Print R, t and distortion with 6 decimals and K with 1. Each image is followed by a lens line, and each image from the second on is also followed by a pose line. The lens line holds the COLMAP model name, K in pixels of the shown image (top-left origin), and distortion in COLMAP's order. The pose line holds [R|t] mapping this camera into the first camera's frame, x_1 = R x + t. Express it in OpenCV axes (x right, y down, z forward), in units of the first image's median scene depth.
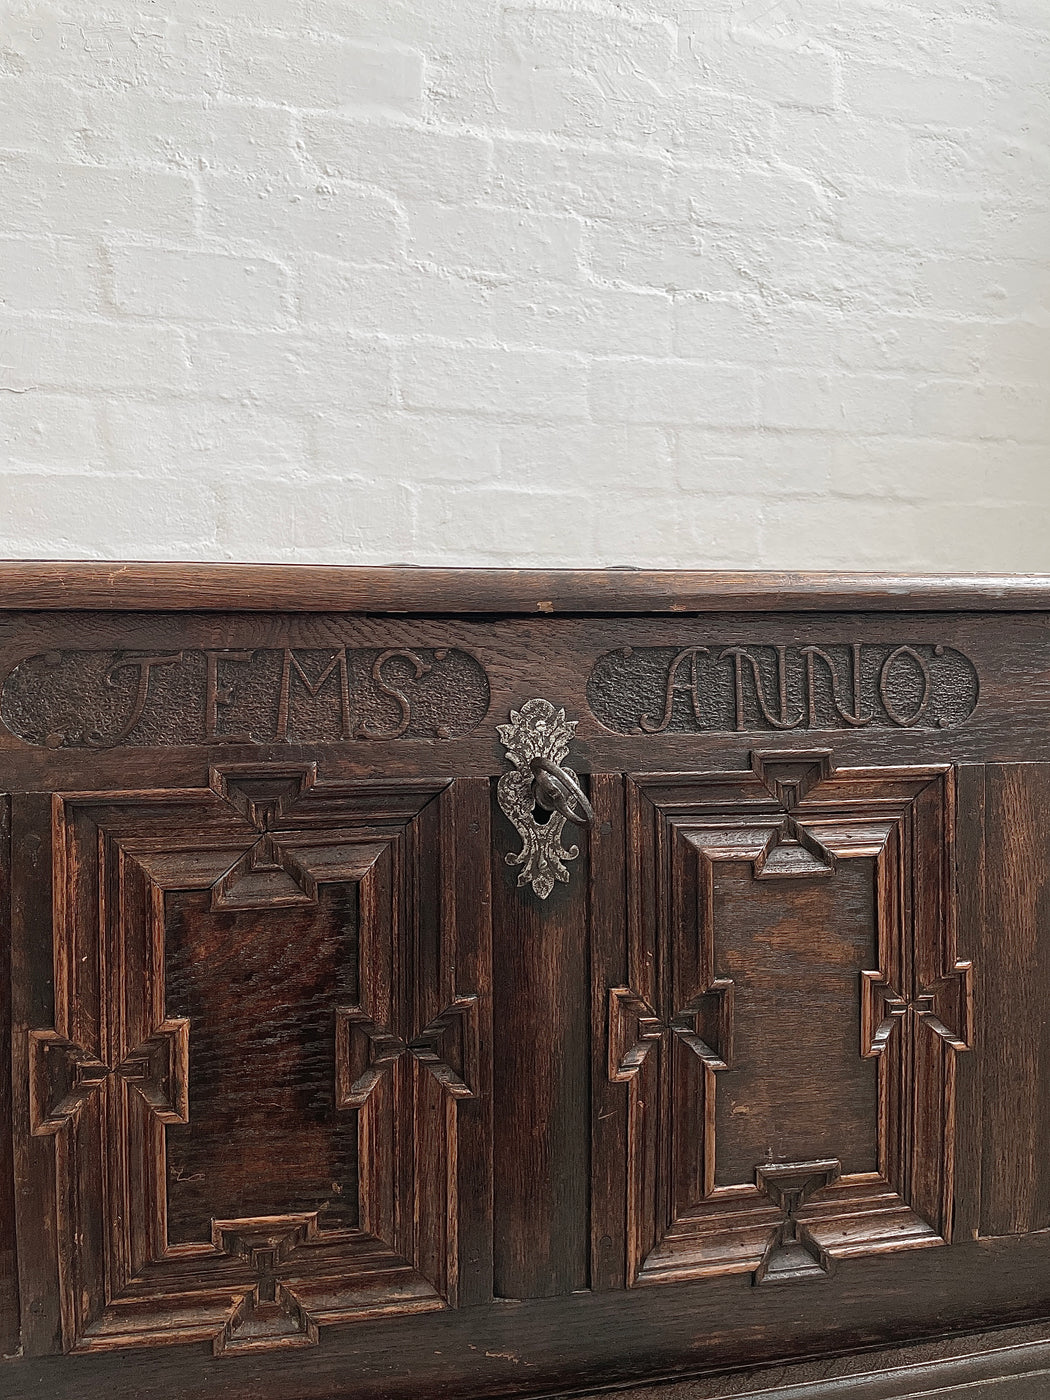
lens RADIAL K [[1087.7, 0, 570.0], [0, 1087.7, 728.1], [0, 0, 1]] dist [0.069337, -0.085058]
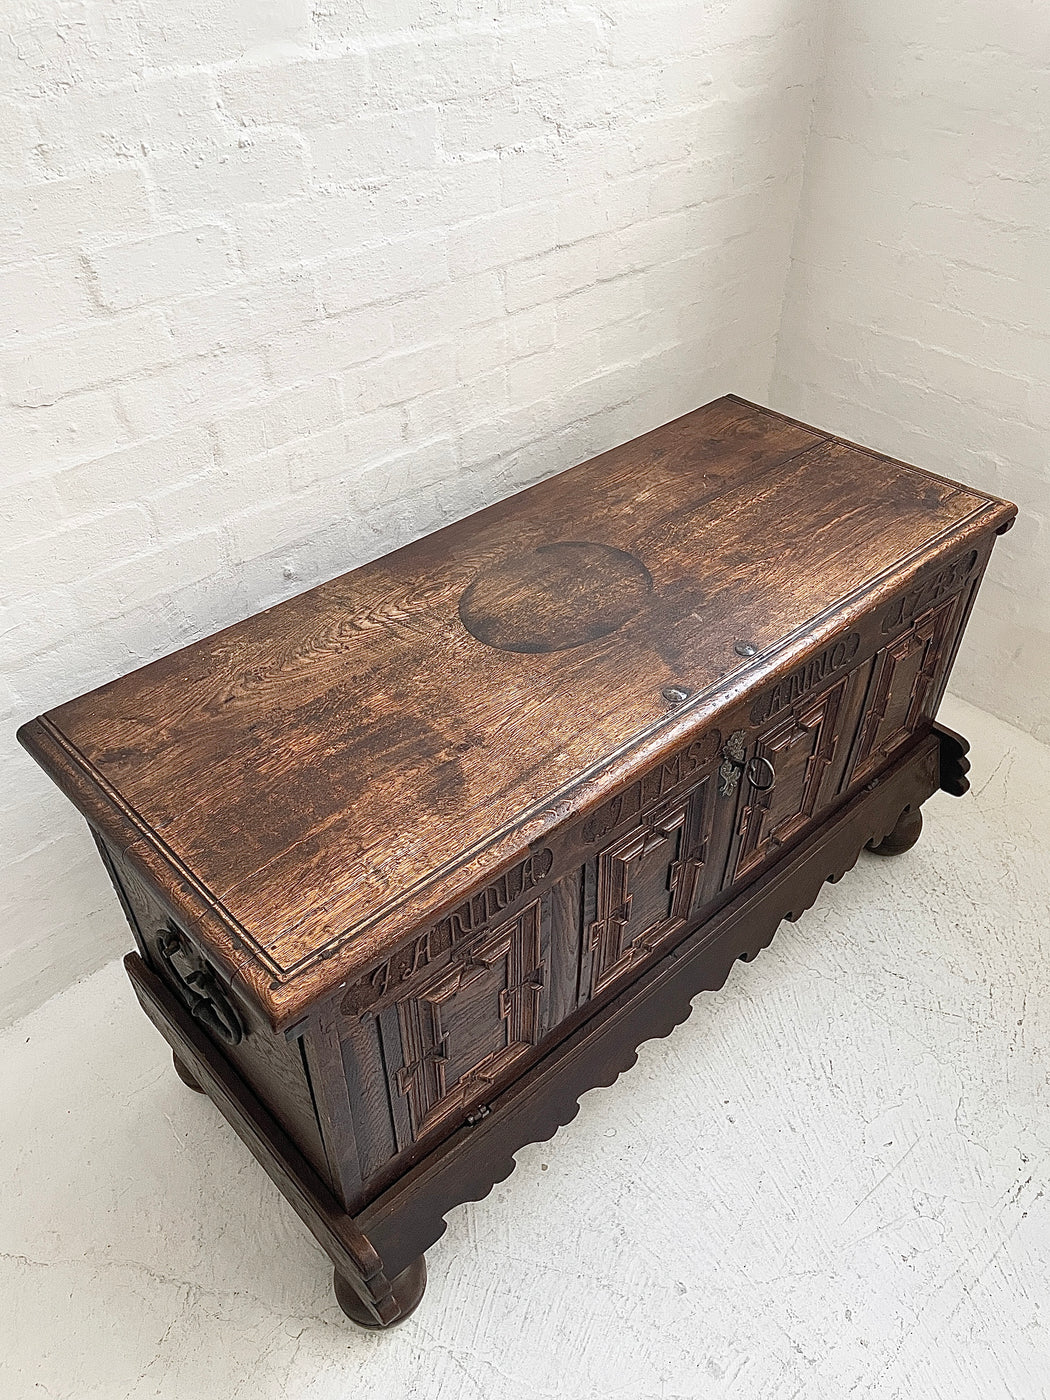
lens RADIAL K [[1068.0, 0, 539.6], [0, 1068.0, 696.8], [0, 0, 1]] dist [0.088814, -0.117030]
pose [[0.885405, -0.287018, 0.365621, -0.494313], [0.007726, 0.795565, 0.605819, -0.673836], [-0.464756, -0.533571, 0.706614, -0.176837]]
